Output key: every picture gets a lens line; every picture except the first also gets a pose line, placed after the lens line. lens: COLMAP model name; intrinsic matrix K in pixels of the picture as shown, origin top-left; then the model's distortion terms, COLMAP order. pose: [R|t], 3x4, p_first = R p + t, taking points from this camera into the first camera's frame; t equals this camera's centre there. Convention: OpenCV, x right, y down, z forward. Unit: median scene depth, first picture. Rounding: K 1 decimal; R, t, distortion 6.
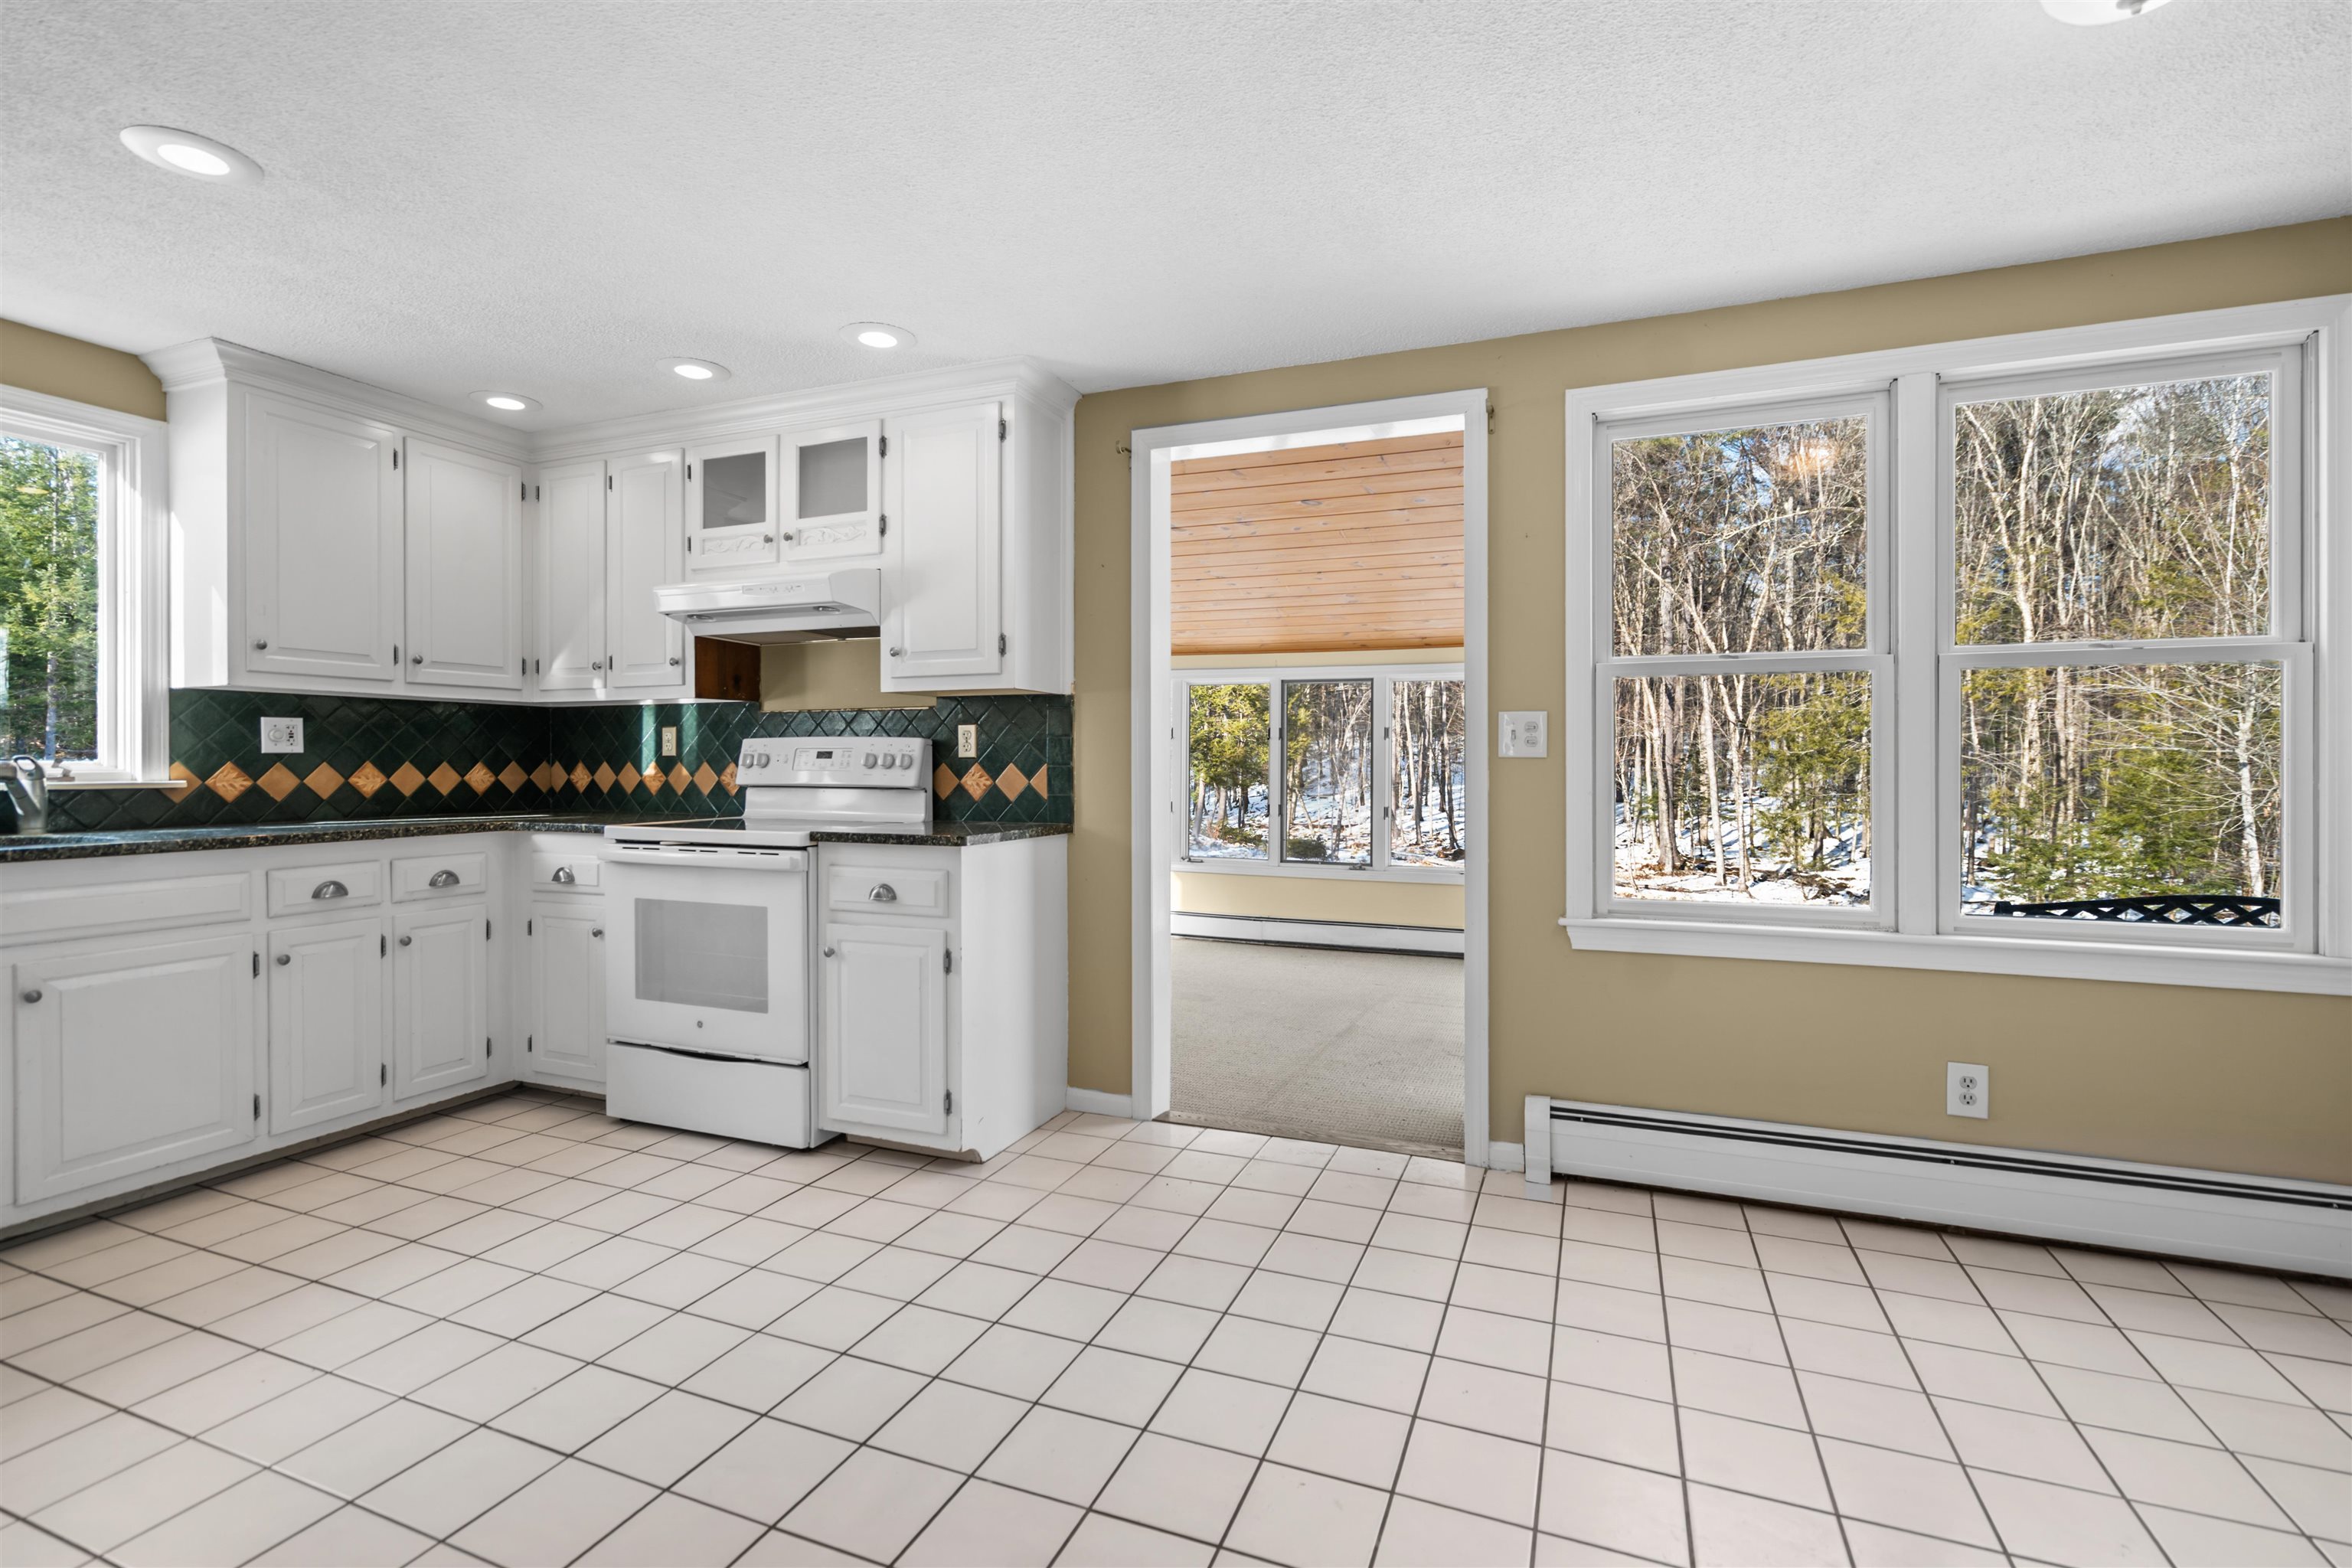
lens RADIAL K [[1065.3, 0, 1163.4], [0, 1065.3, 756.2], [0, 0, 1]] dist [-0.004659, 0.002761]
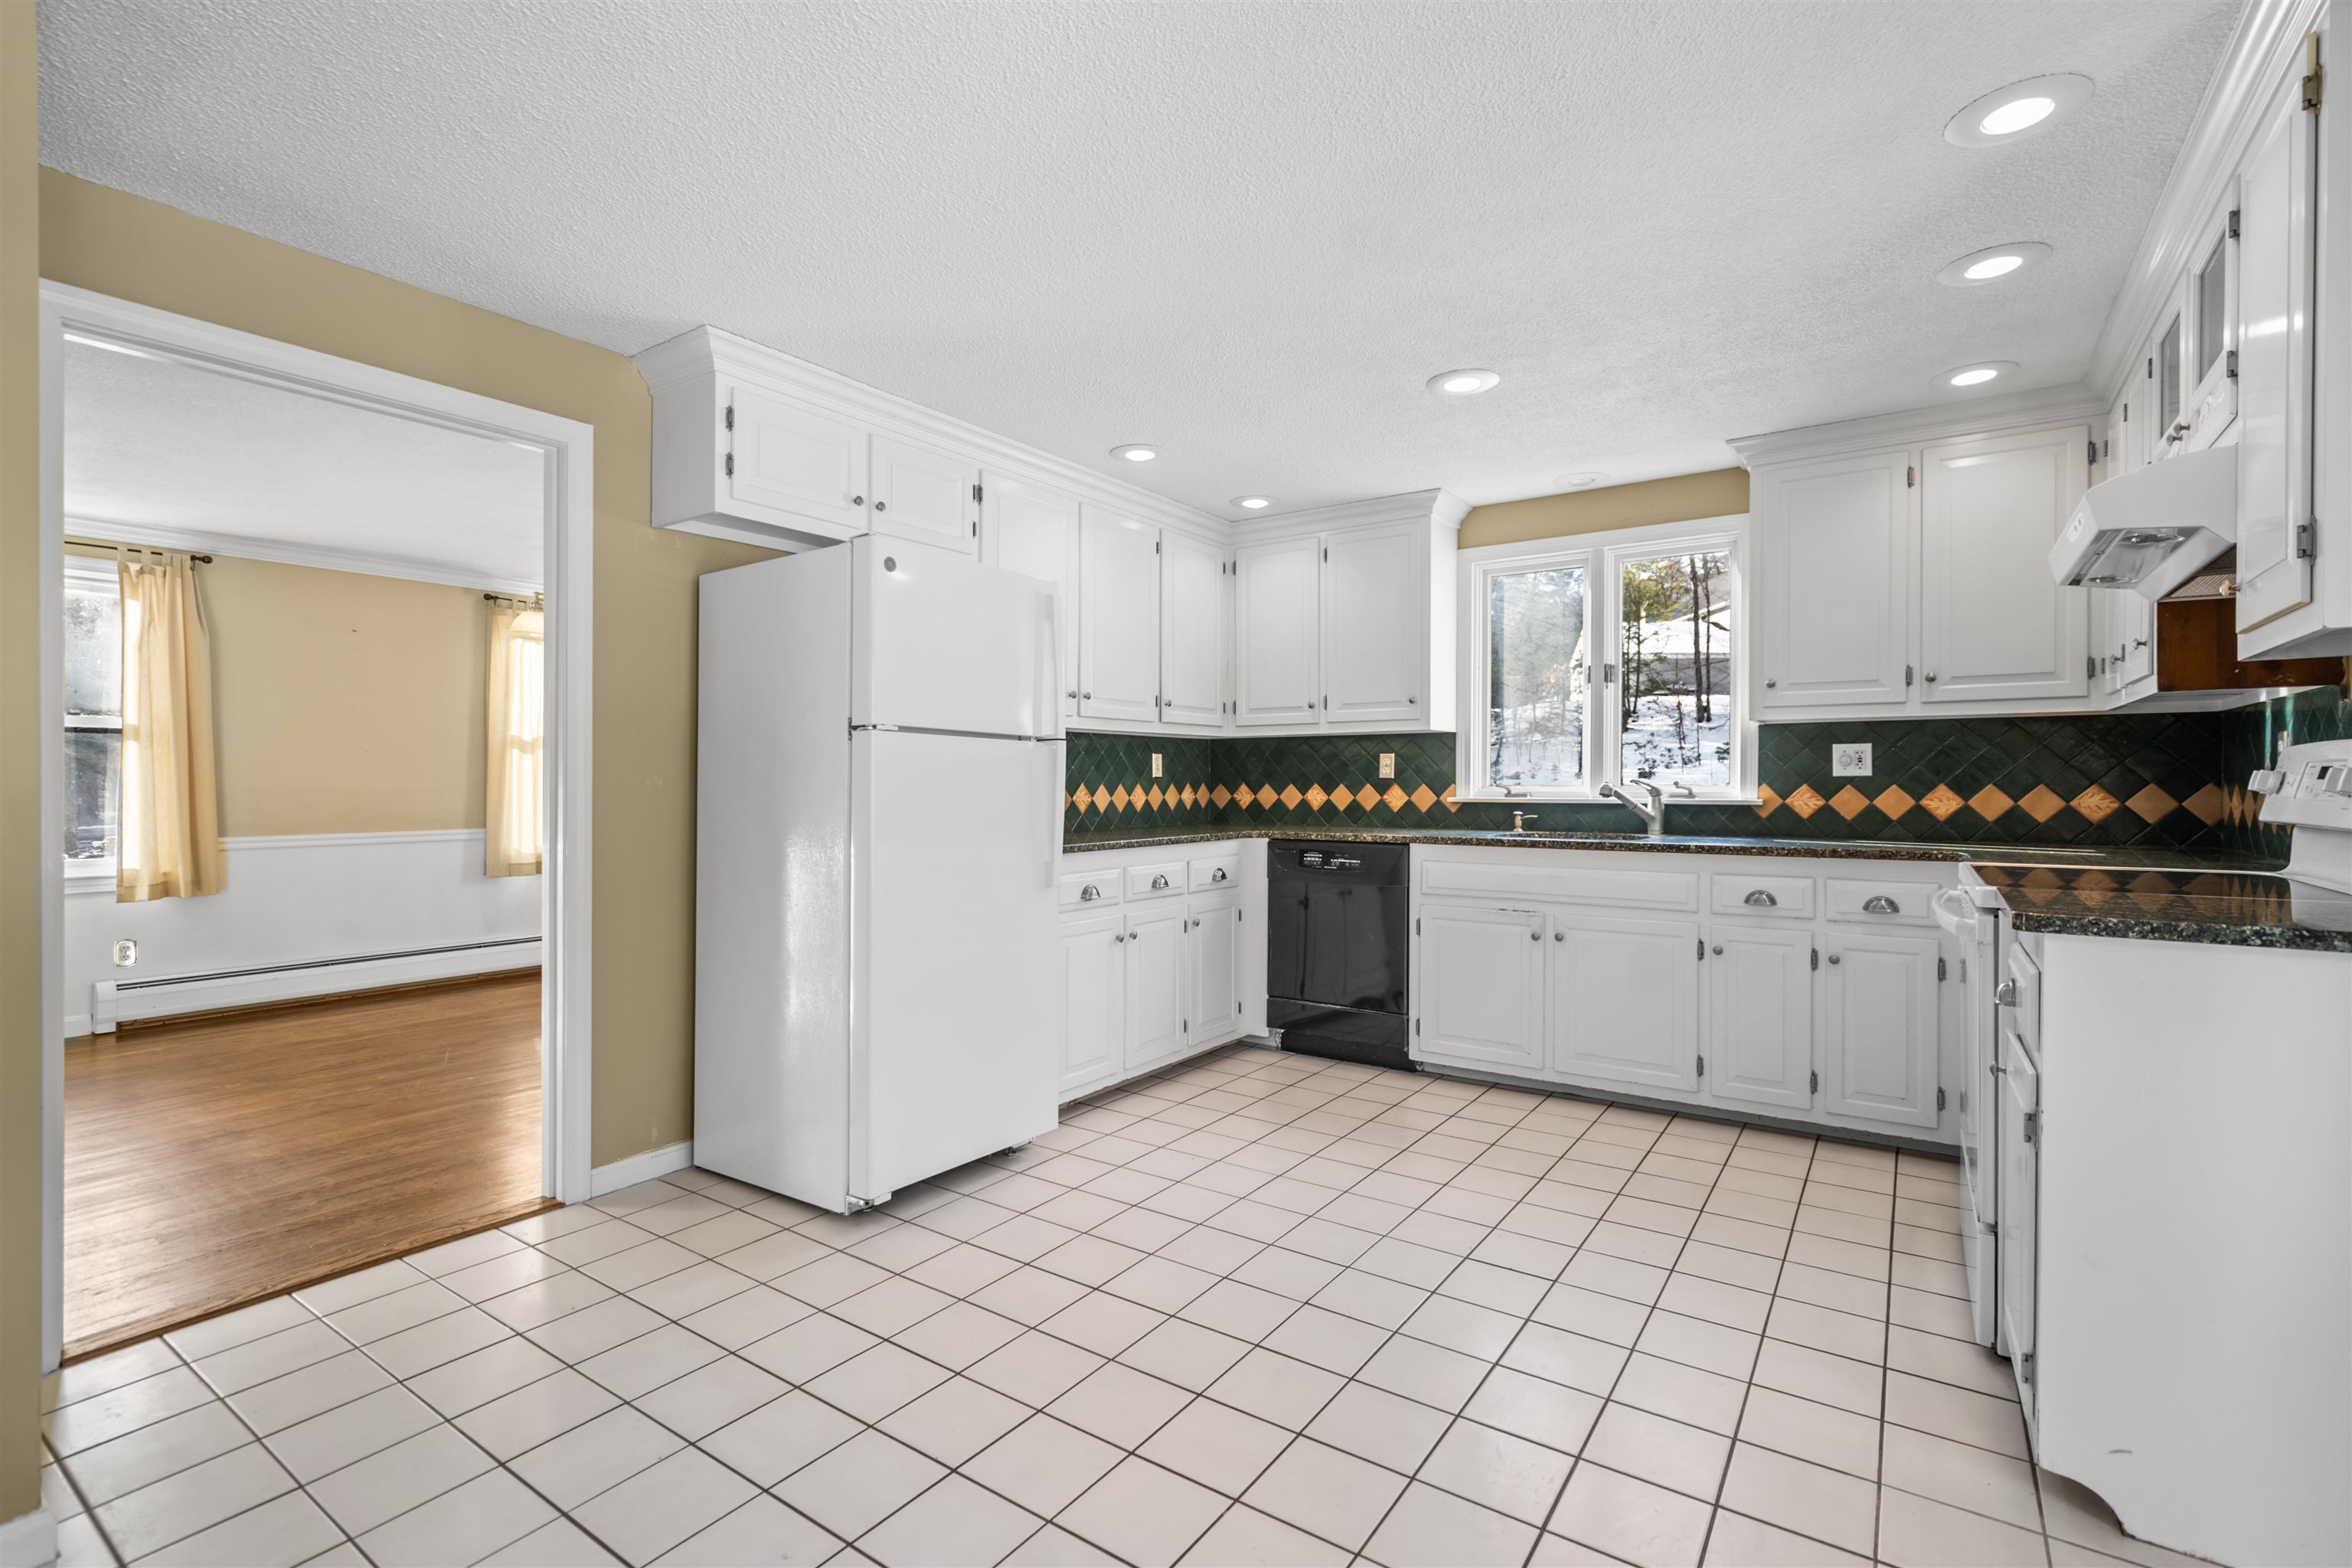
lens RADIAL K [[1065.3, 0, 1183.2], [0, 1065.3, 781.7], [0, 0, 1]] dist [-0.004659, 0.002761]
pose [[-0.204087, -0.001518, -0.978952, 0.395314], [0.005410, 0.999982, -0.002678, 0.001878], [0.978938, -0.005843, -0.204075, 0.565072]]
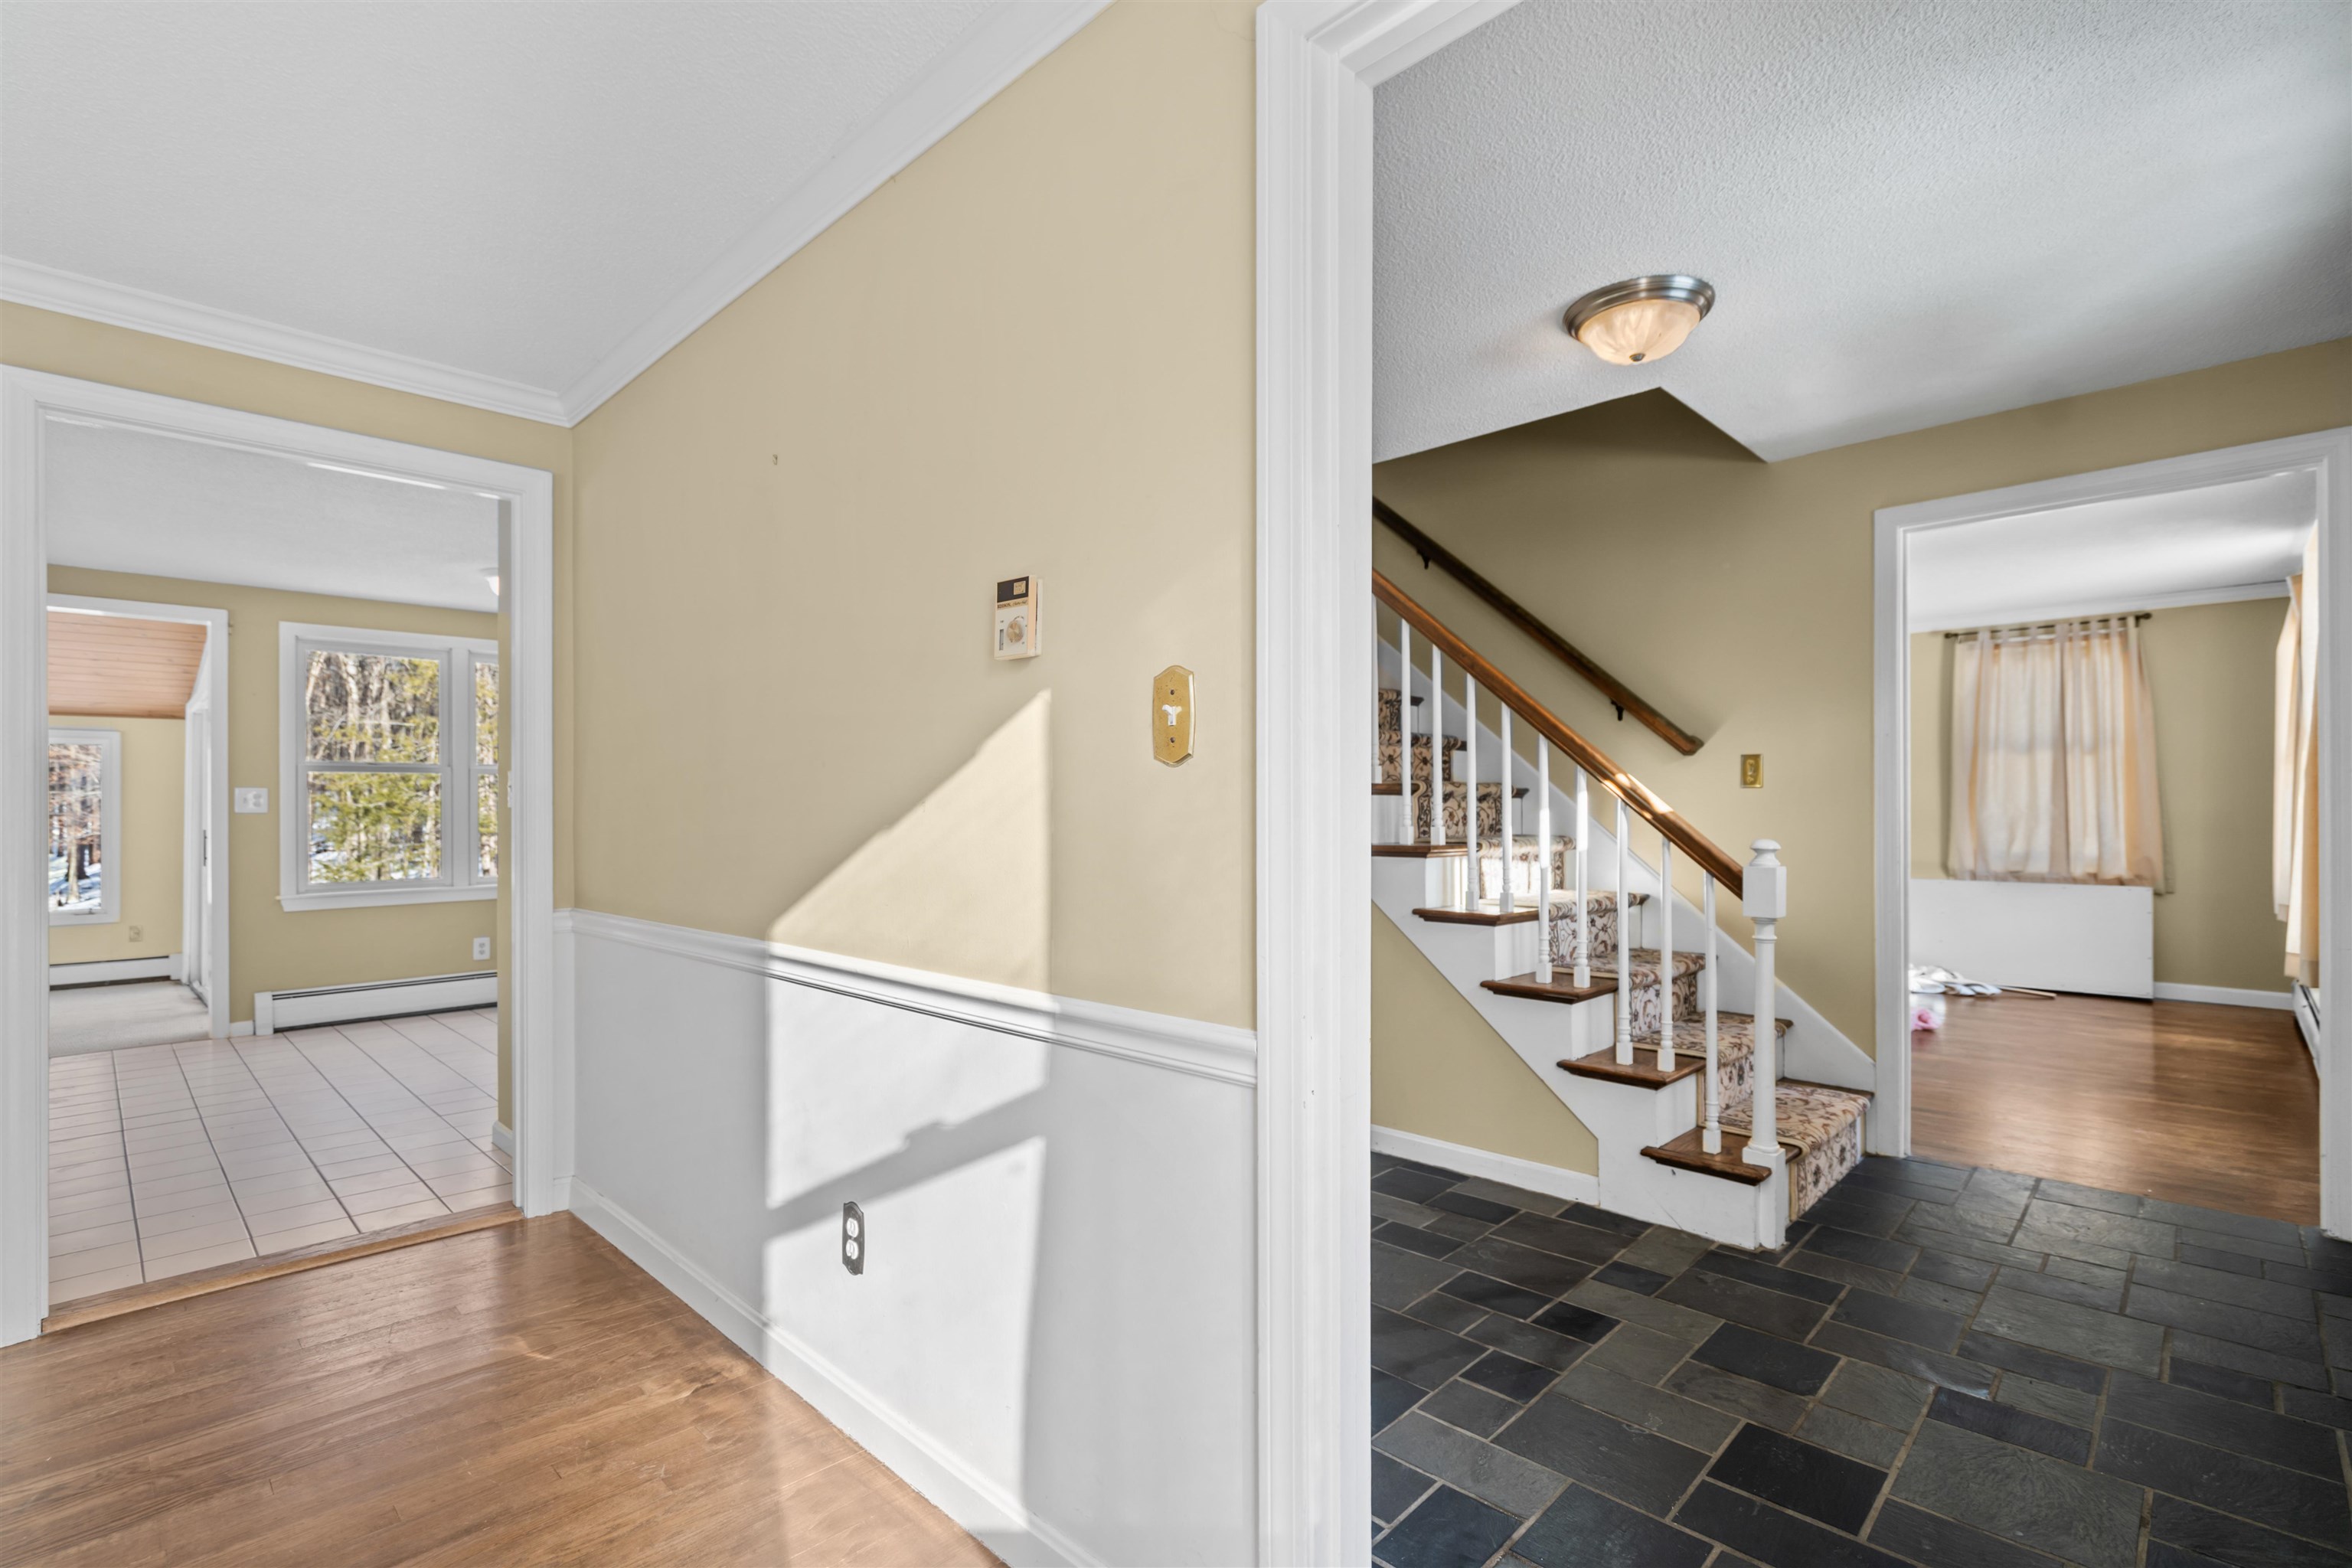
lens RADIAL K [[1065.3, 0, 1167.6], [0, 1065.3, 829.3], [0, 0, 1]] dist [-0.004659, 0.002761]
pose [[0.373143, -0.012303, 0.927692, -0.682964], [-0.005740, 0.999862, 0.015569, -0.005947], [-0.927756, -0.011134, 0.373021, -1.018814]]
